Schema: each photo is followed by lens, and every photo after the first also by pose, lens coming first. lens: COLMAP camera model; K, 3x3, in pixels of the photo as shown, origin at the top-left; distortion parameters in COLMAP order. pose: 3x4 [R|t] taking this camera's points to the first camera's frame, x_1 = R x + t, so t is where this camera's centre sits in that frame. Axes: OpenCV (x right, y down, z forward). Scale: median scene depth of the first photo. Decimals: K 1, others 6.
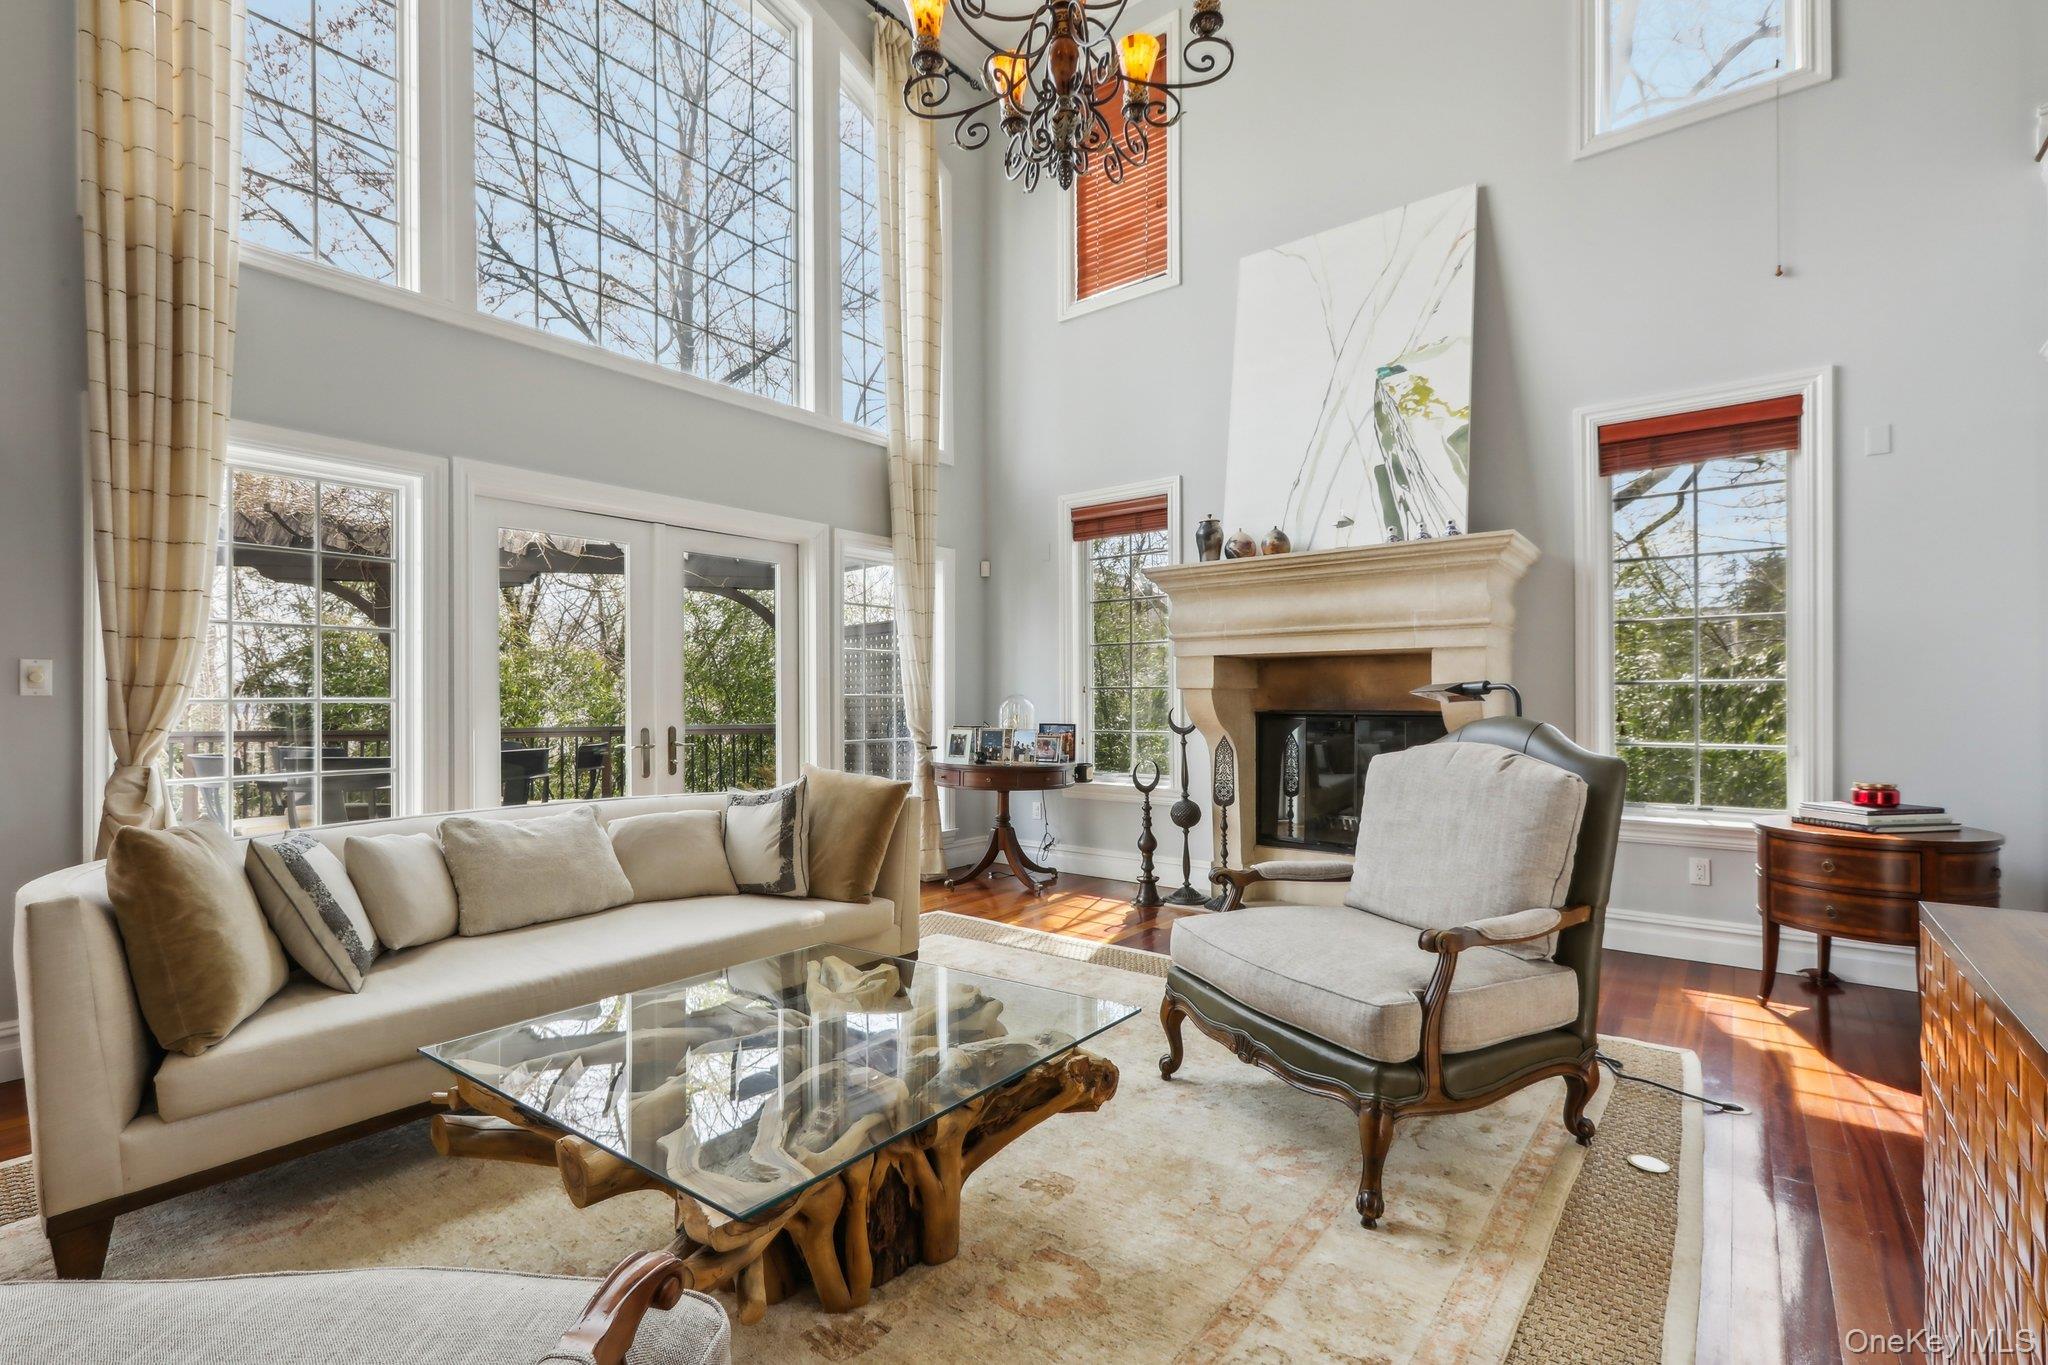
lens RADIAL K [[922.0, 0, 1023.9], [0, 922.0, 694.7], [0, 0, 1]] dist [0.002680, 0.000866]
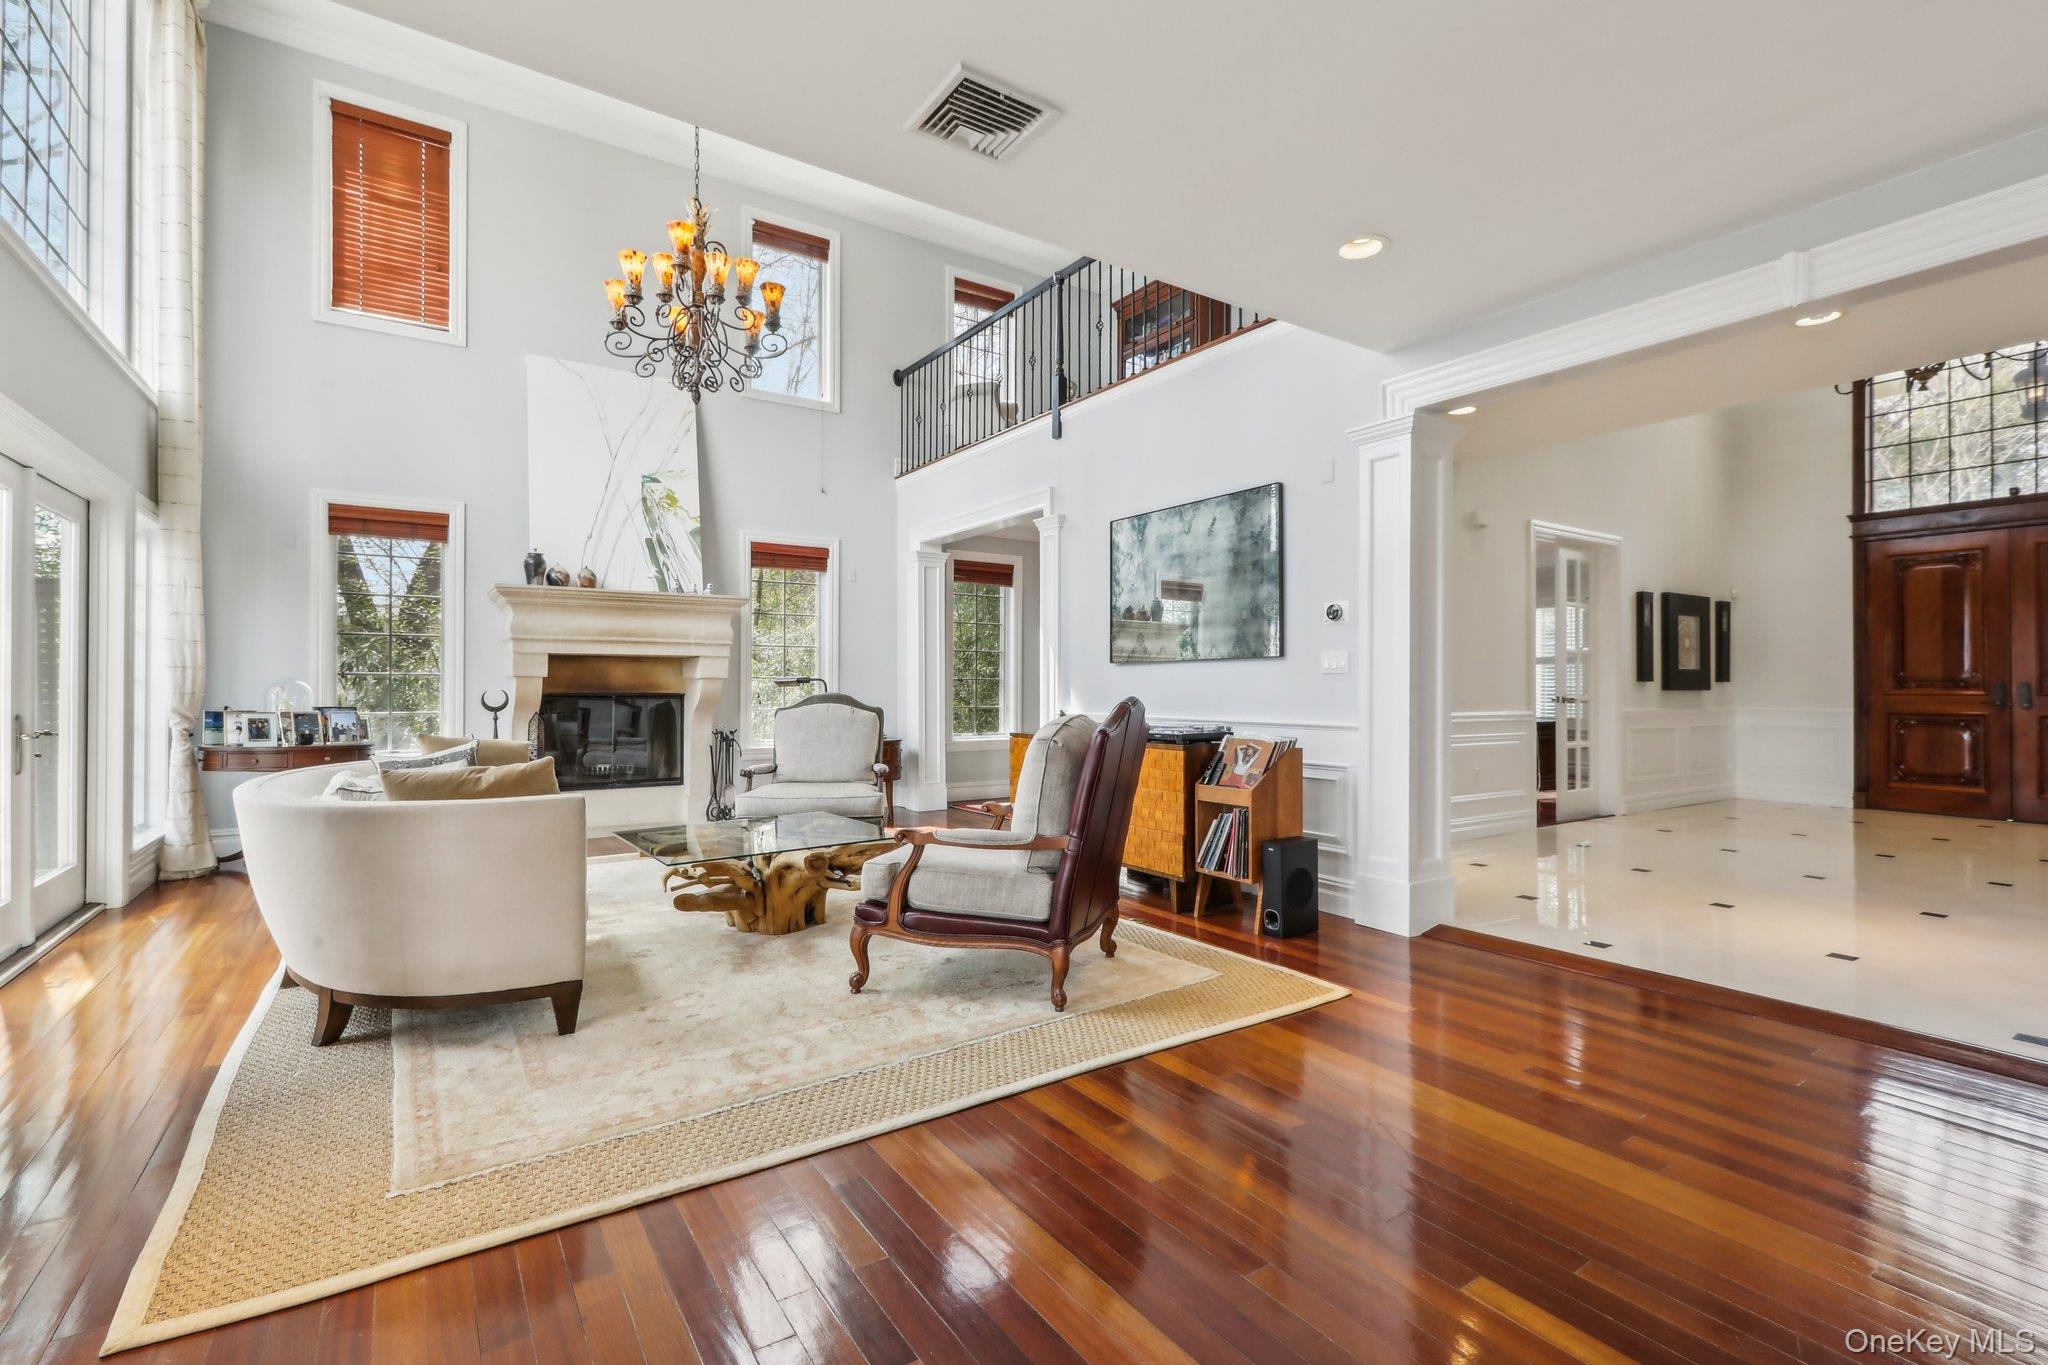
lens RADIAL K [[922.0, 0, 1023.3], [0, 922.0, 682.5], [0, 0, 1]] dist [0.002680, 0.000866]
pose [[0.313500, 0.009533, 0.949540, -0.914270], [-0.006488, 0.999948, -0.007897, 0.008334], [-0.949566, -0.003685, 0.313546, -0.112297]]
